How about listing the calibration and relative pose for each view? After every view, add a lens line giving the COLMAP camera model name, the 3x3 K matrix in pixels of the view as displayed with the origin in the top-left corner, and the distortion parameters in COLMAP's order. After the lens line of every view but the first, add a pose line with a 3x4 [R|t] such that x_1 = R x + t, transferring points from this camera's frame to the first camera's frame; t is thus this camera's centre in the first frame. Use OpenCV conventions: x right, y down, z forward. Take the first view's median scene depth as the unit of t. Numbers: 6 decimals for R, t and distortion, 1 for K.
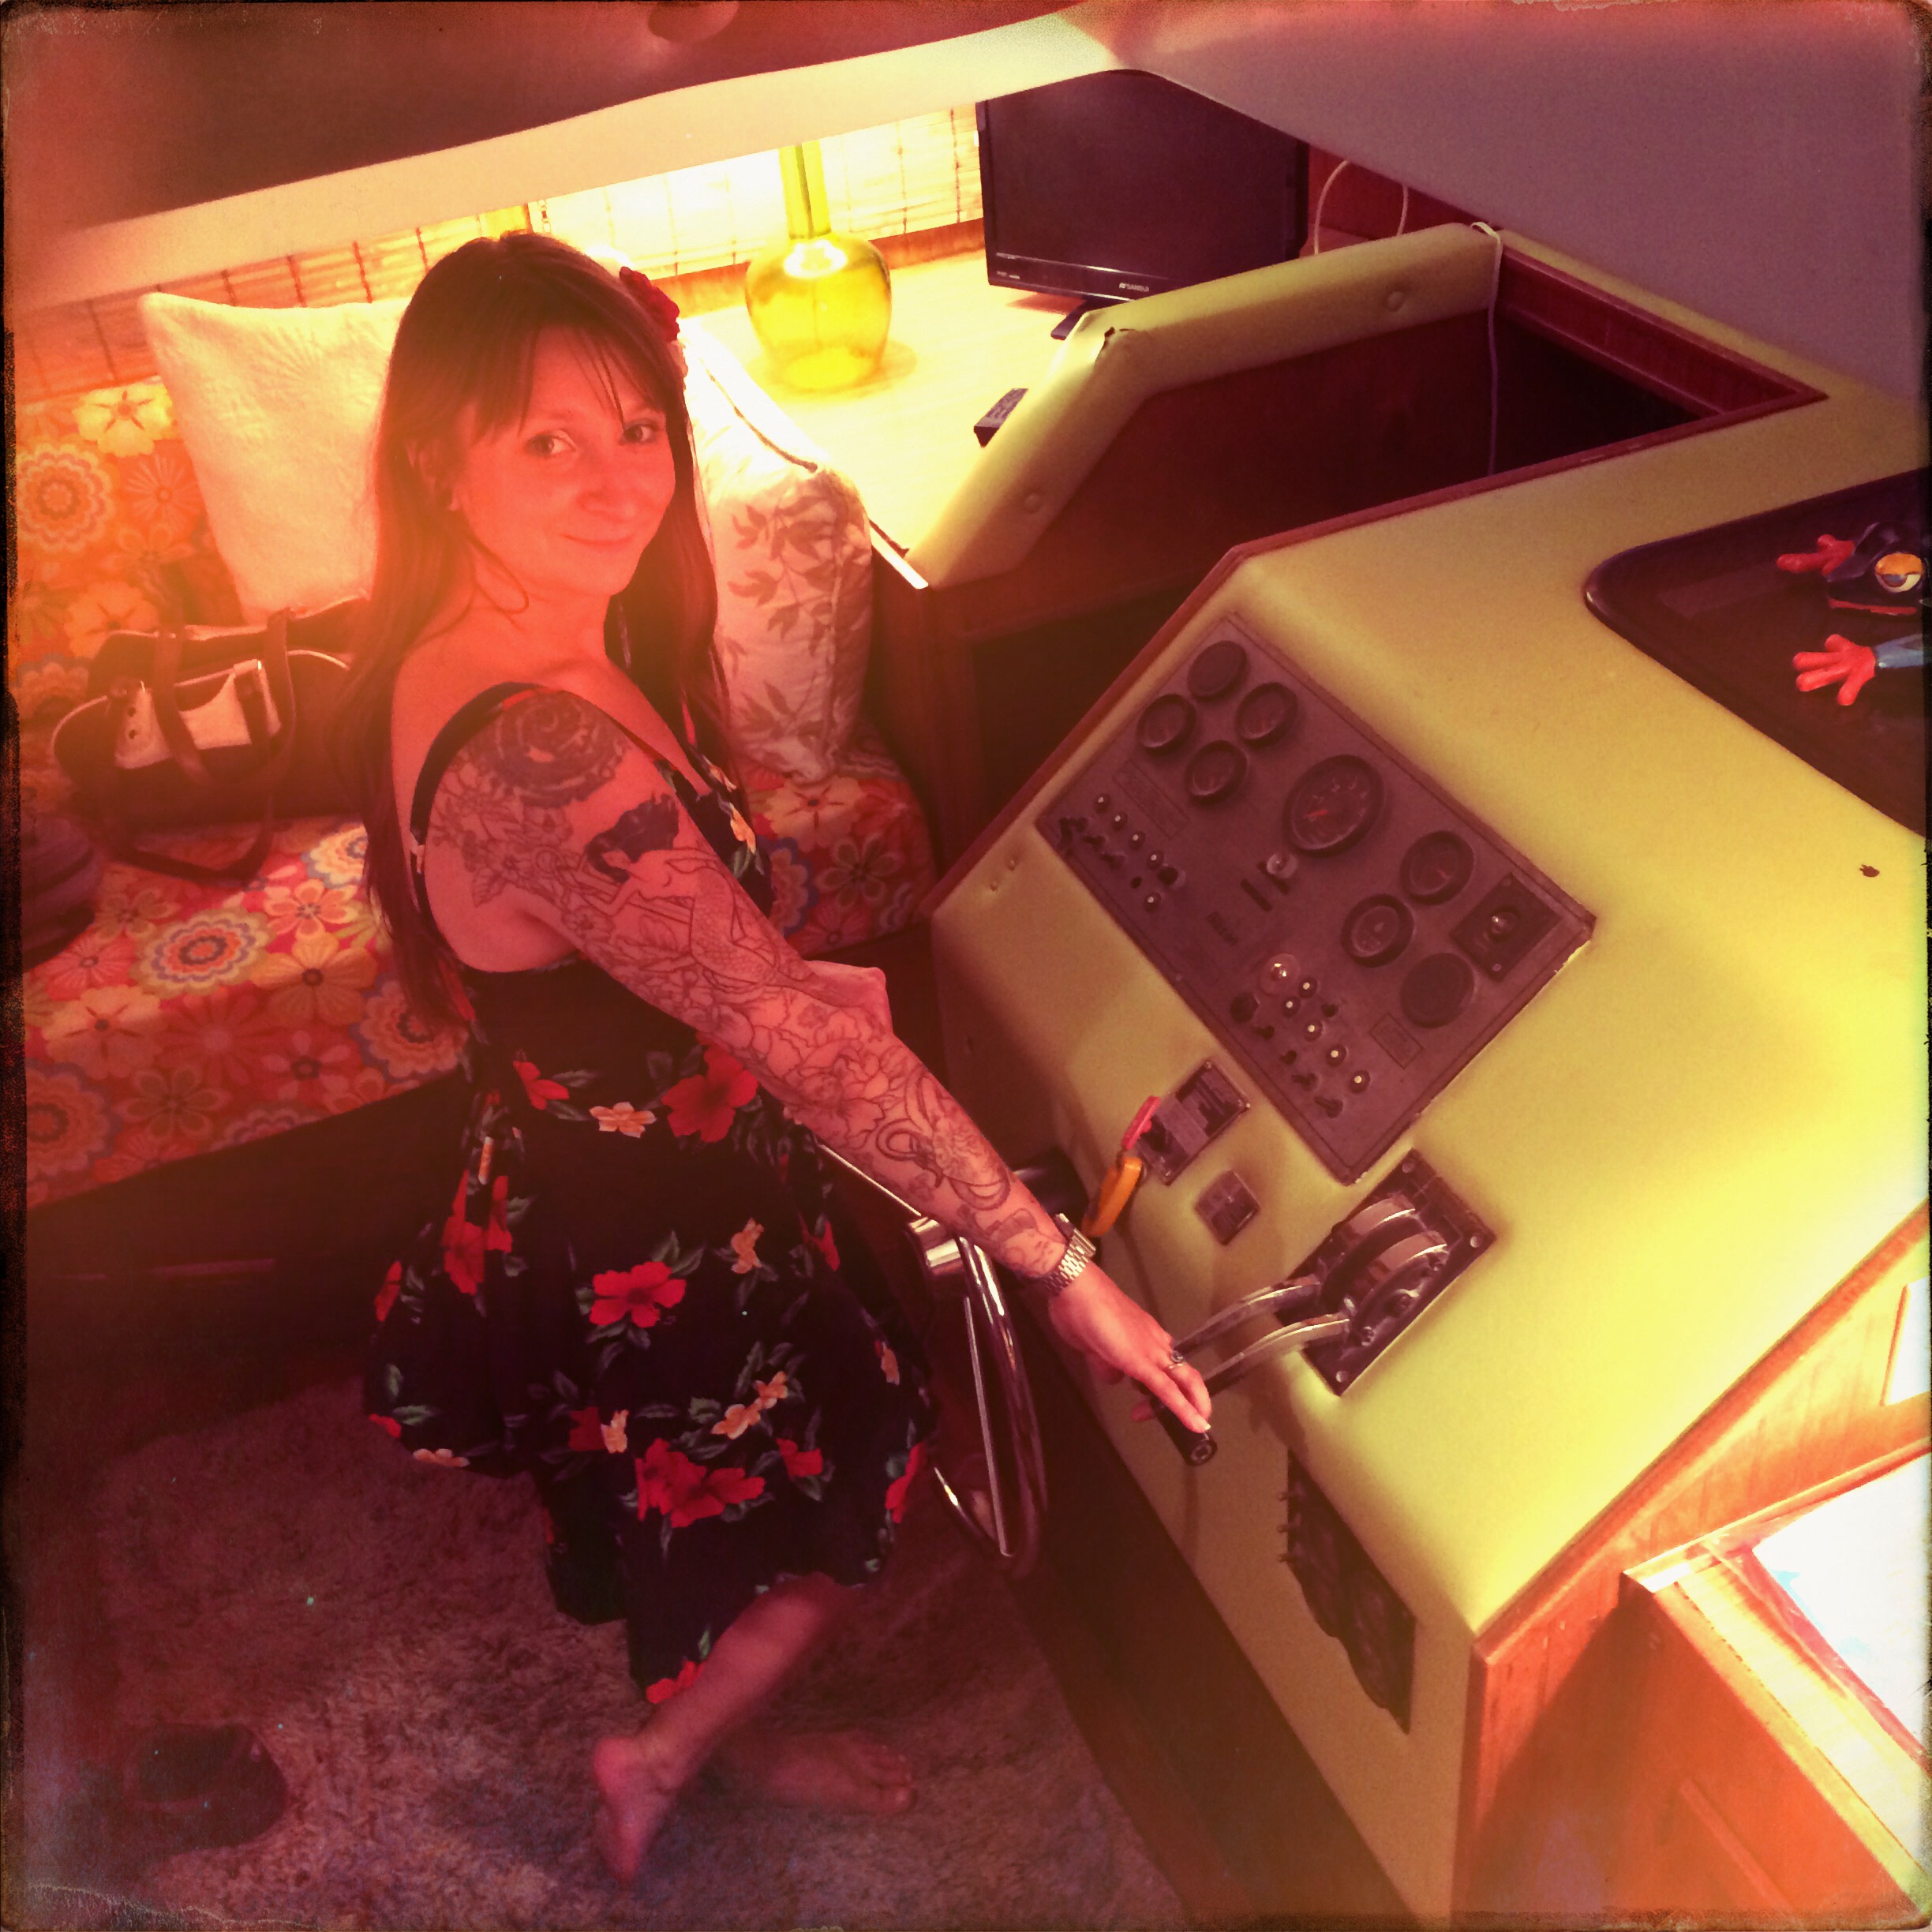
lens RADIAL K [[2212.9, 0, 967.0], [0, 2212.9, 959.9], [0, 0, 1]] dist [0.053414, 0.000000]
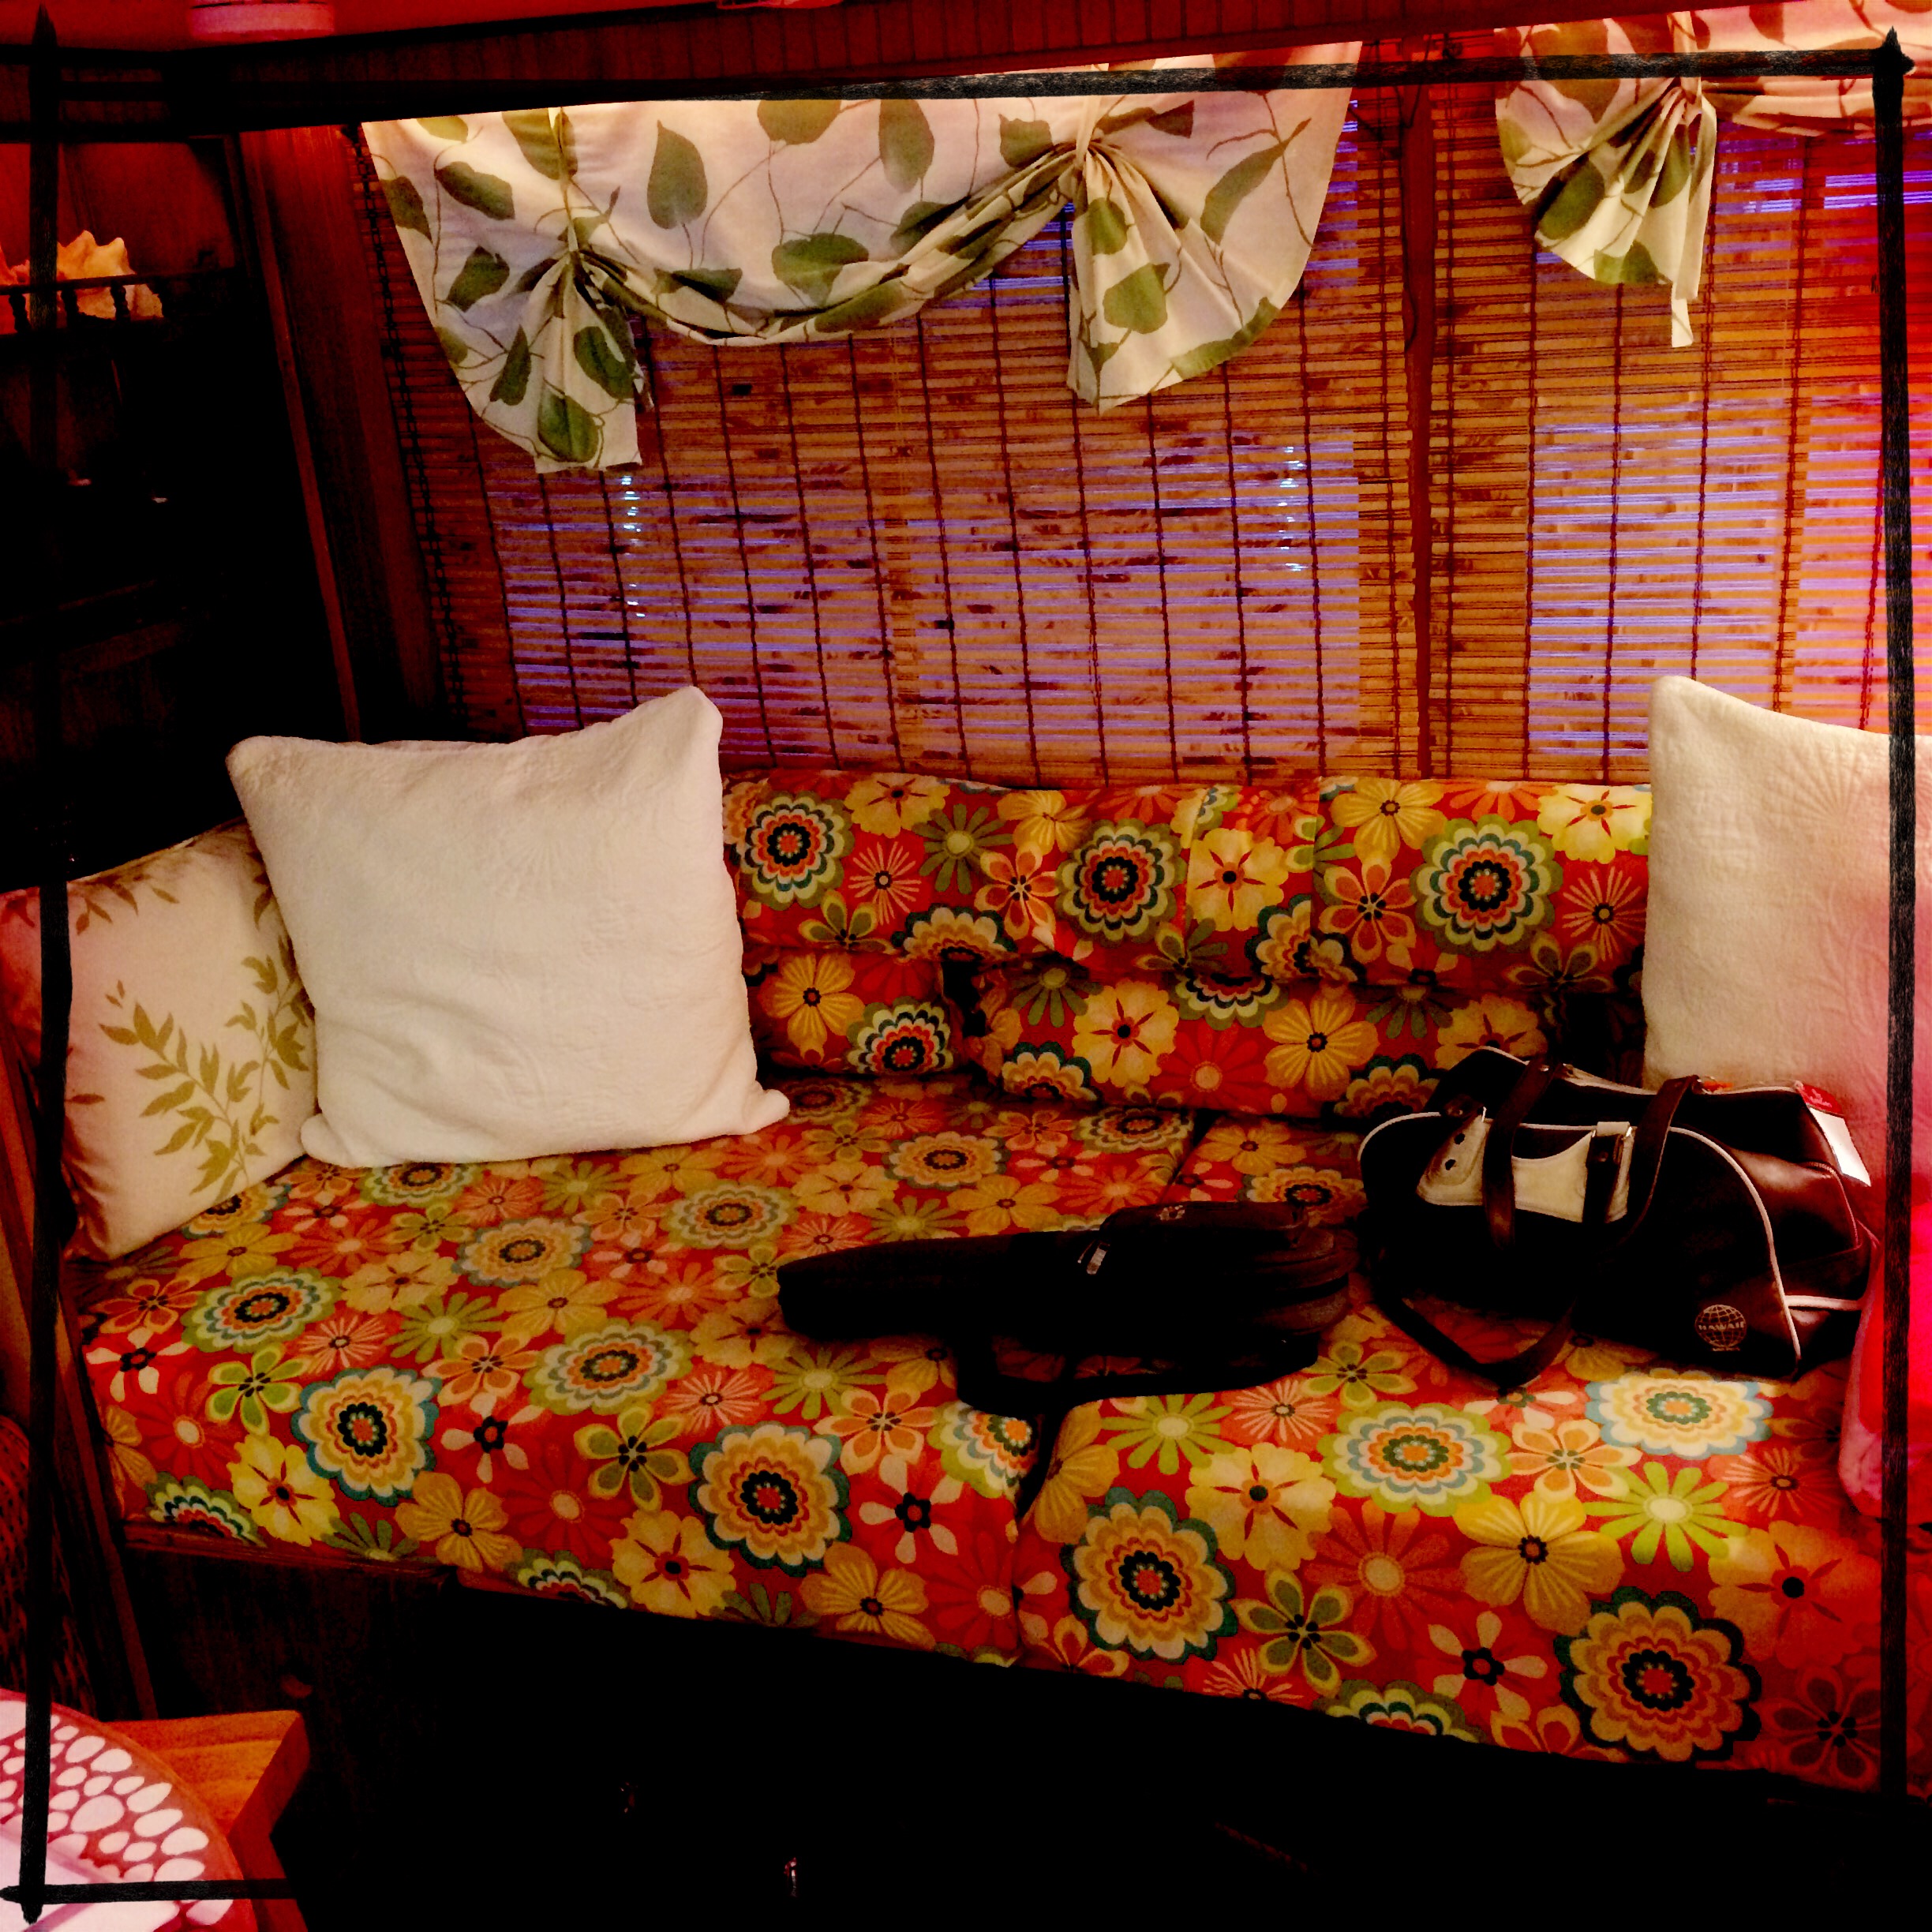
lens RADIAL K [[2212.9, 0, 973.7], [0, 2212.9, 956.0], [0, 0, 1]] dist [0.053414, 0.000000]
pose [[0.761617, 0.257807, -0.594538, -0.053971], [-0.394442, 0.912353, -0.109669, -0.015835], [0.514155, 0.318037, 0.796553, 0.269678]]
